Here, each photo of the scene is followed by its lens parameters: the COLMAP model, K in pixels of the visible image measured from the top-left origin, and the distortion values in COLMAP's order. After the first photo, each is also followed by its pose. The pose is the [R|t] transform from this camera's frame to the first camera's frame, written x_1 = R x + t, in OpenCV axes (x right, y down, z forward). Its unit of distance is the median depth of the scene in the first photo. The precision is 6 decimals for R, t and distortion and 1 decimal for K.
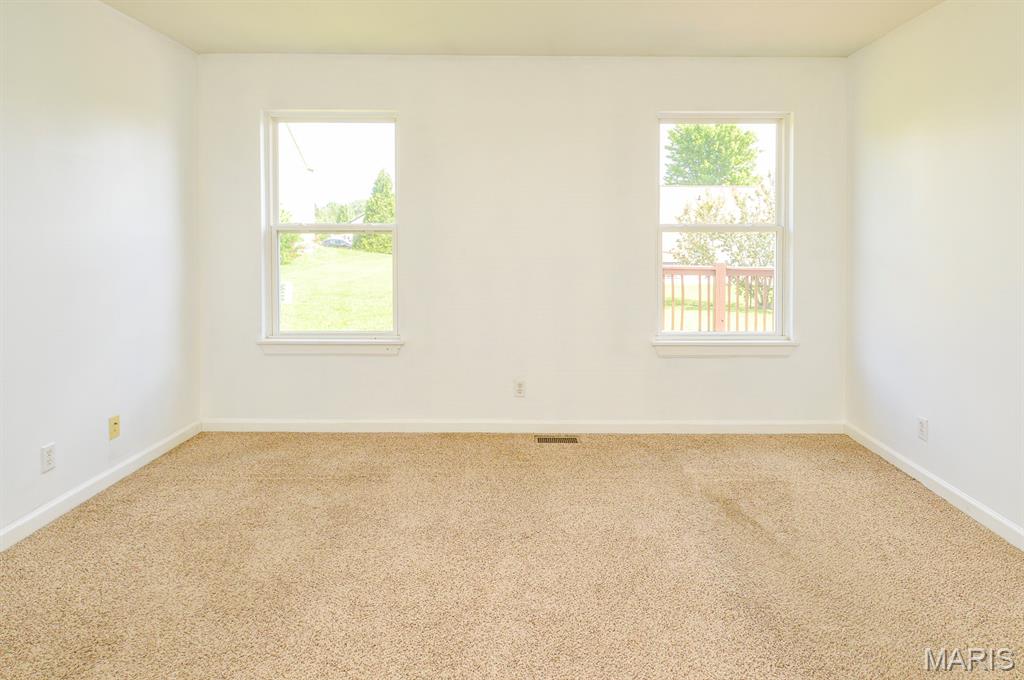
lens RADIAL K [[561.0, 0, 513.7], [0, 561.0, 248.7], [0, 0, 1]] dist [0.014549, -0.017316]
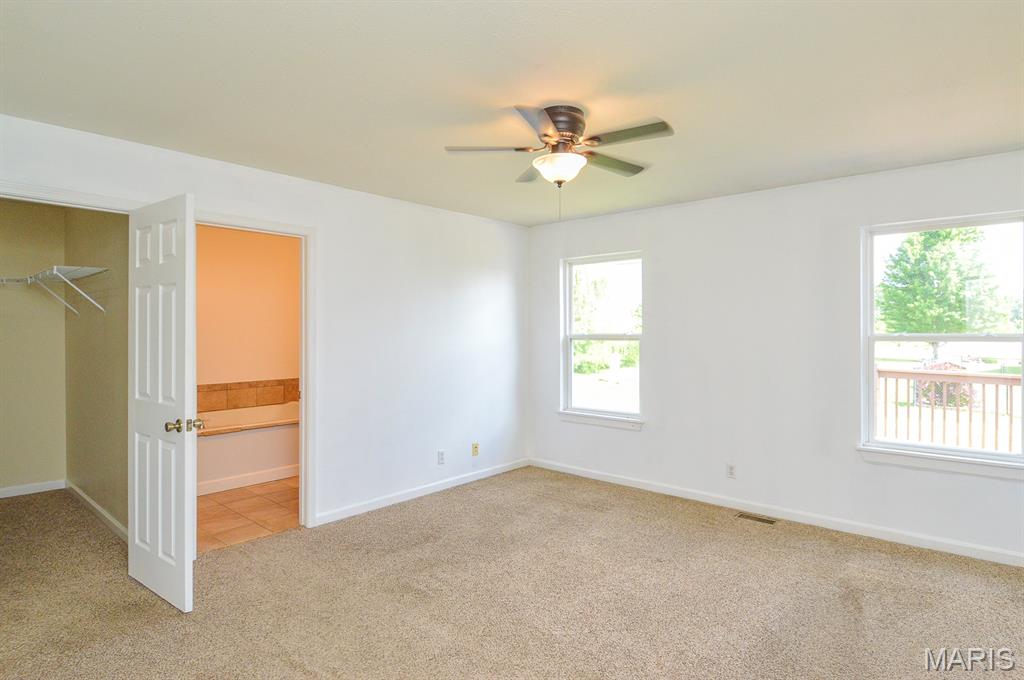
lens RADIAL K [[550.5, 0, 512.0], [0, 550.5, 340.0], [0, 0, 1]] dist [0.003576, -0.019659]
pose [[0.742630, 0.005545, -0.669679, 0.459499], [-0.007337, 0.999973, 0.000143, -0.028388], [0.669662, 0.004807, 0.742651, -0.192953]]
